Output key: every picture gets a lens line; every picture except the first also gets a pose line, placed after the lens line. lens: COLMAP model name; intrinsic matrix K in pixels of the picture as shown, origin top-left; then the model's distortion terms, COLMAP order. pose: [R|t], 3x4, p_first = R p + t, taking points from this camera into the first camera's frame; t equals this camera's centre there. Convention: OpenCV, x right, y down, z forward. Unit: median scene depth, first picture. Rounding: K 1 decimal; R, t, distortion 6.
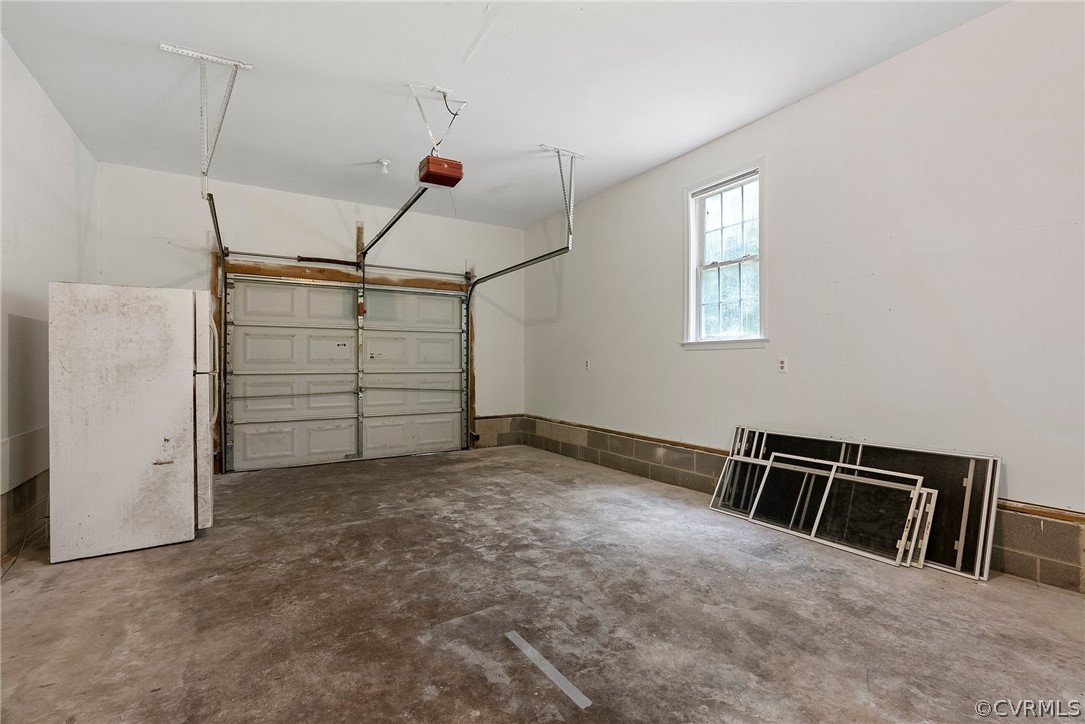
lens RADIAL K [[496.5, 0, 550.3], [0, 496.5, 363.0], [0, 0, 1]] dist [-0.017011, 0.007245]
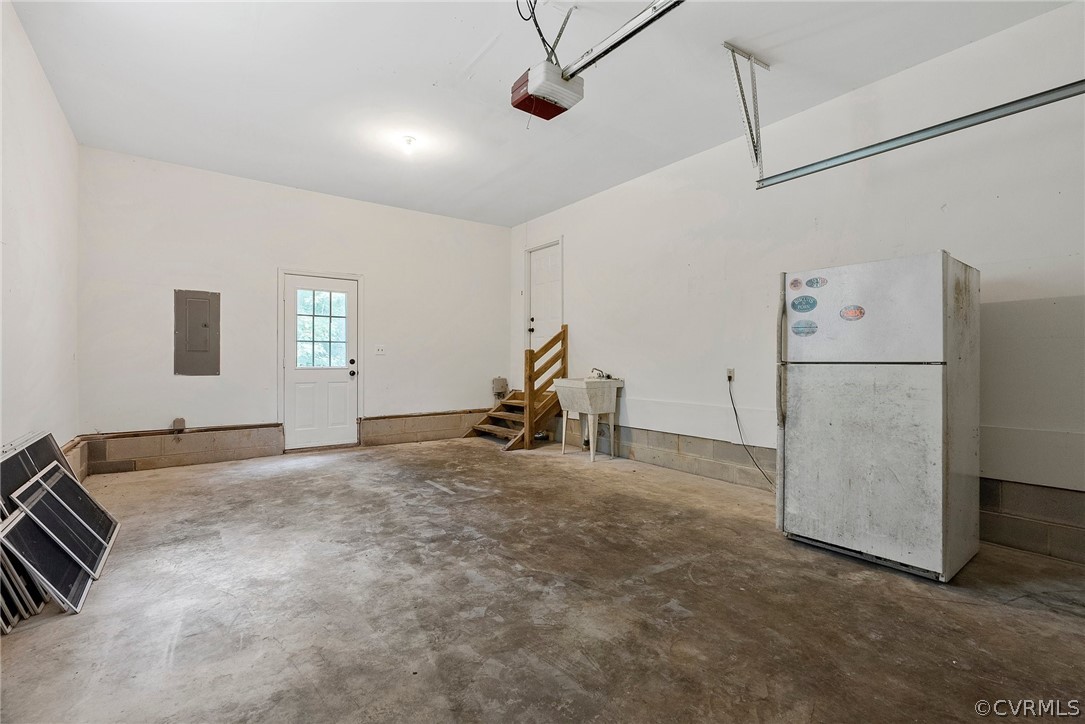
lens RADIAL K [[496.5, 0, 550.3], [0, 496.5, 363.0], [0, 0, 1]] dist [-0.017011, 0.007245]
pose [[-0.996233, 0.001129, -0.086706, -0.194636], [0.000781, 0.999992, 0.004048, 0.017843], [0.086709, 0.003965, -0.996226, 1.987920]]
